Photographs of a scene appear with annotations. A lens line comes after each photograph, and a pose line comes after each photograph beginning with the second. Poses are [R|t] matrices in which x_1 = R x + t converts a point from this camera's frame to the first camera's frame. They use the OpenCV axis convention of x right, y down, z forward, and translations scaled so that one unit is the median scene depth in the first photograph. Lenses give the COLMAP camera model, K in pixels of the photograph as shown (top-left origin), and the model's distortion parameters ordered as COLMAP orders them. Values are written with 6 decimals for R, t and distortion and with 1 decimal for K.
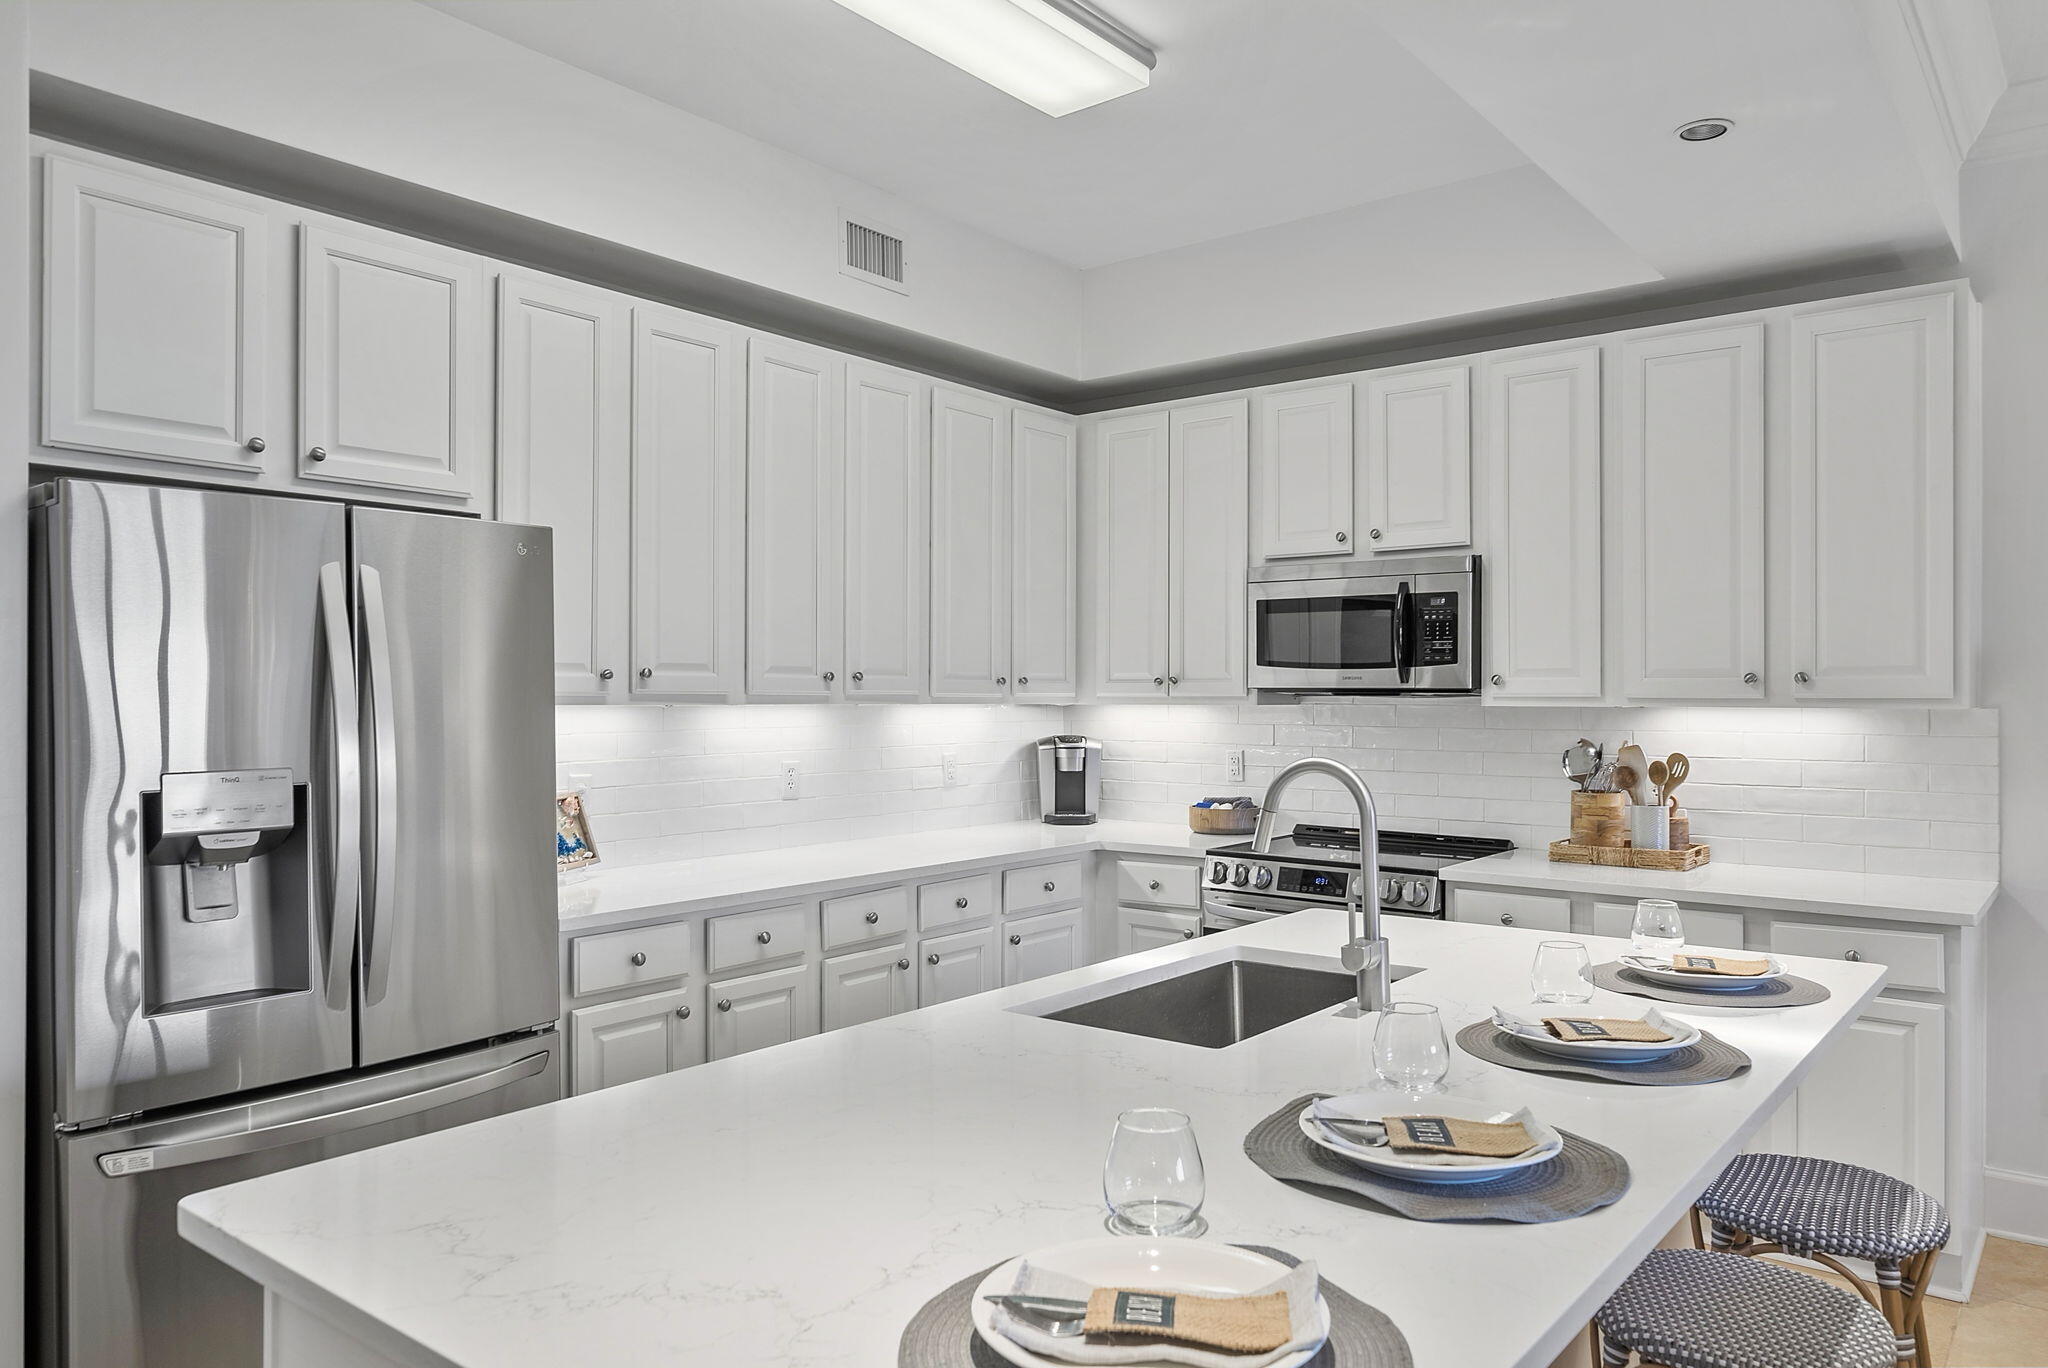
lens RADIAL K [[1347.3, 0, 1024.0], [0, 1347.3, 684.0], [0, 0, 1]] dist [0.032615, -0.021302]
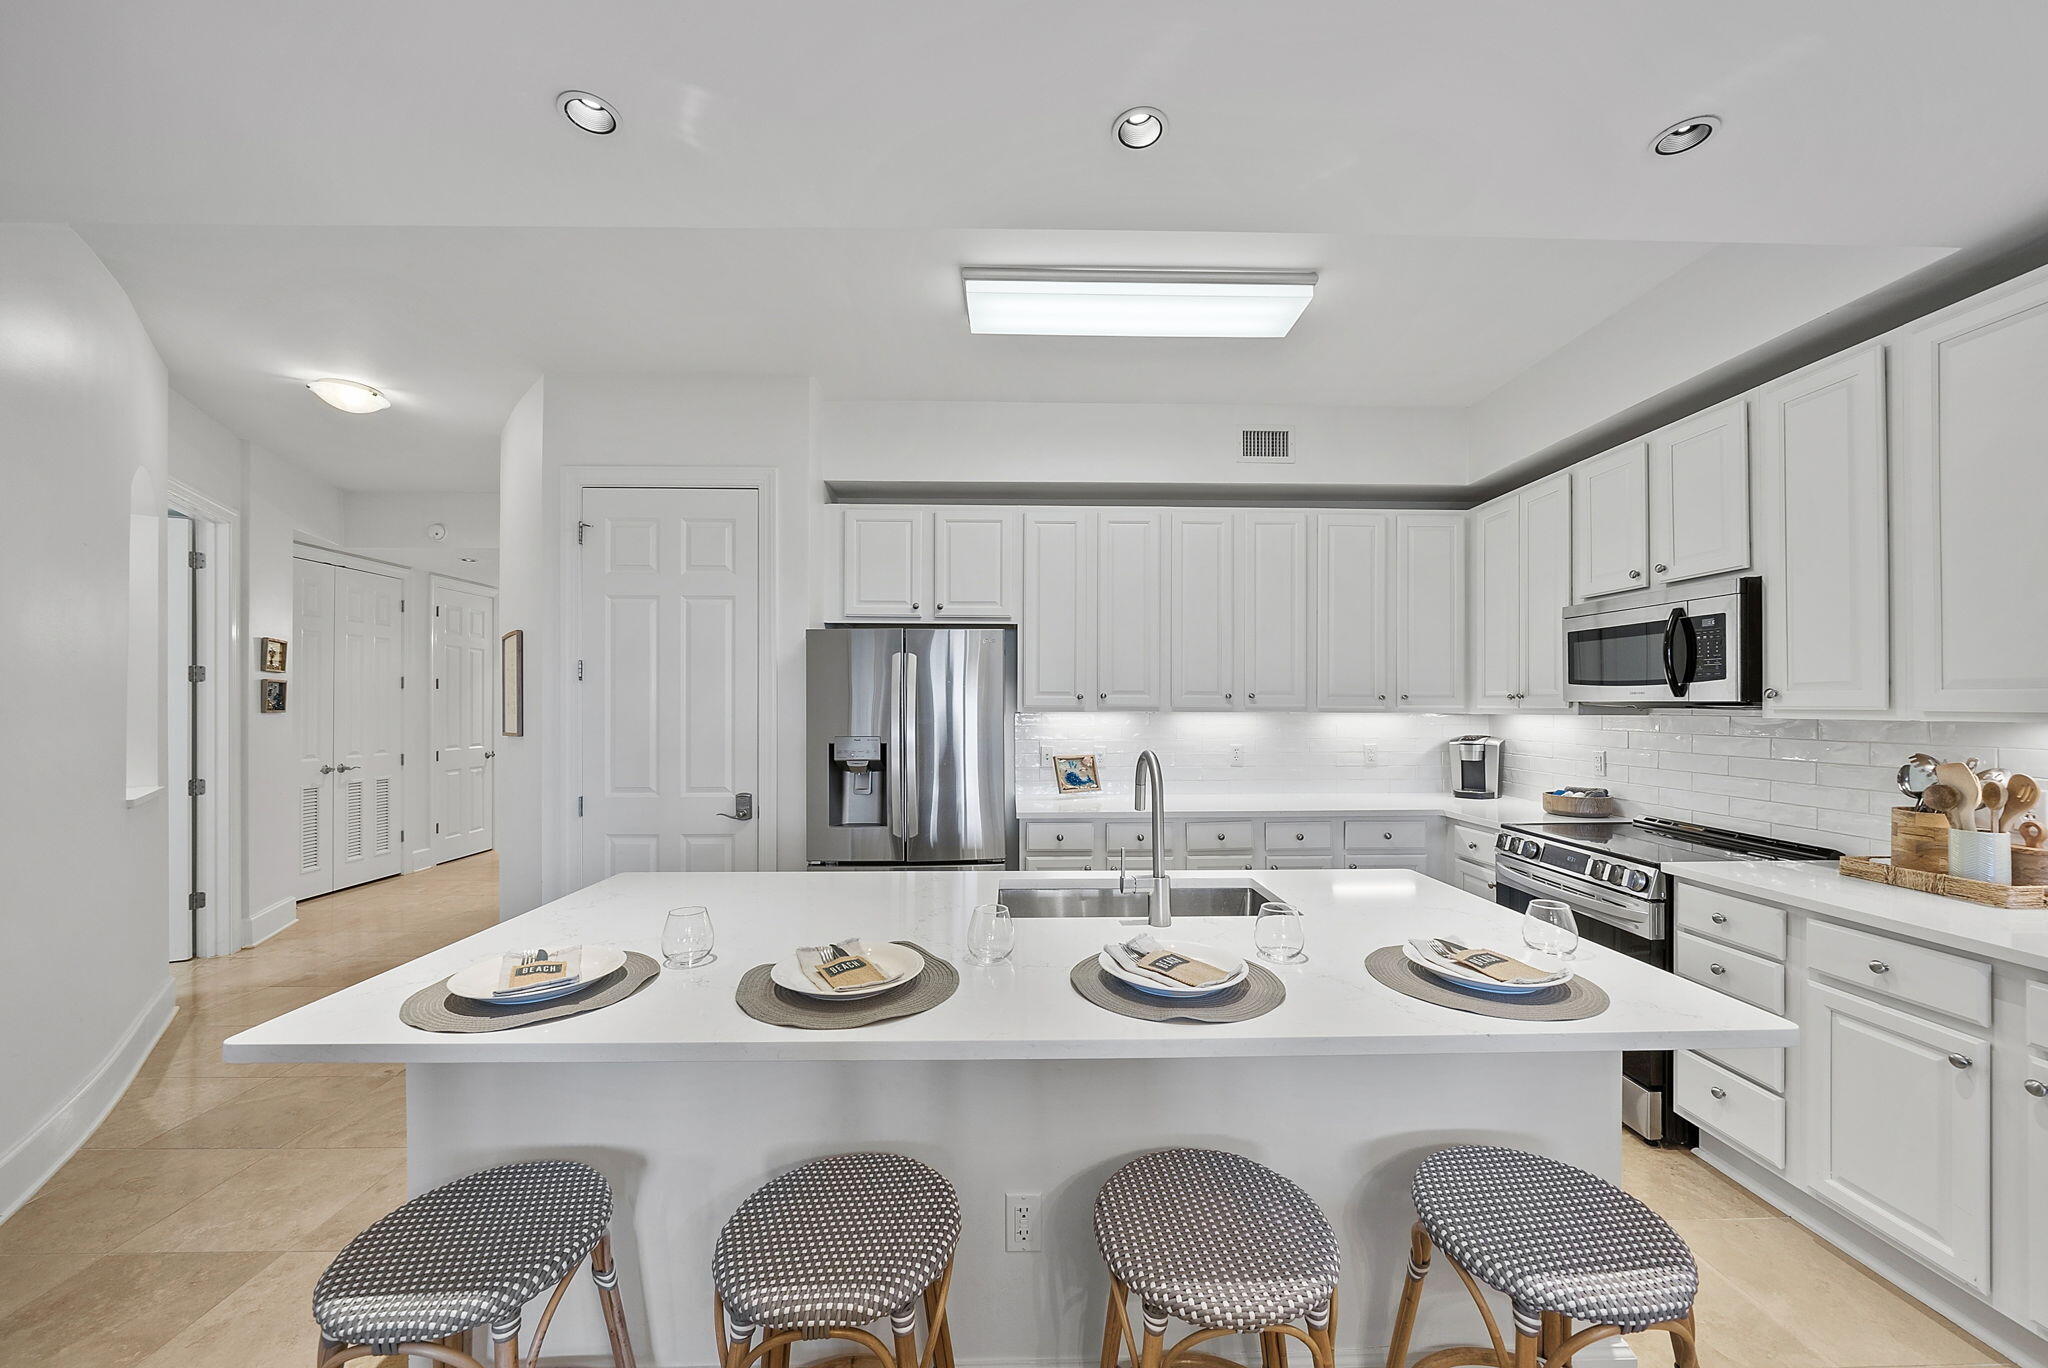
lens RADIAL K [[715.3, 0, 1032.3], [0, 715.3, 700.0], [0, 0, 1]] dist [0.000423, -0.000011]
pose [[0.665086, -0.005948, -0.746743, 0.359142], [0.005806, 0.999979, -0.002793, 0.000355], [0.746744, -0.002478, 0.665107, 0.189607]]
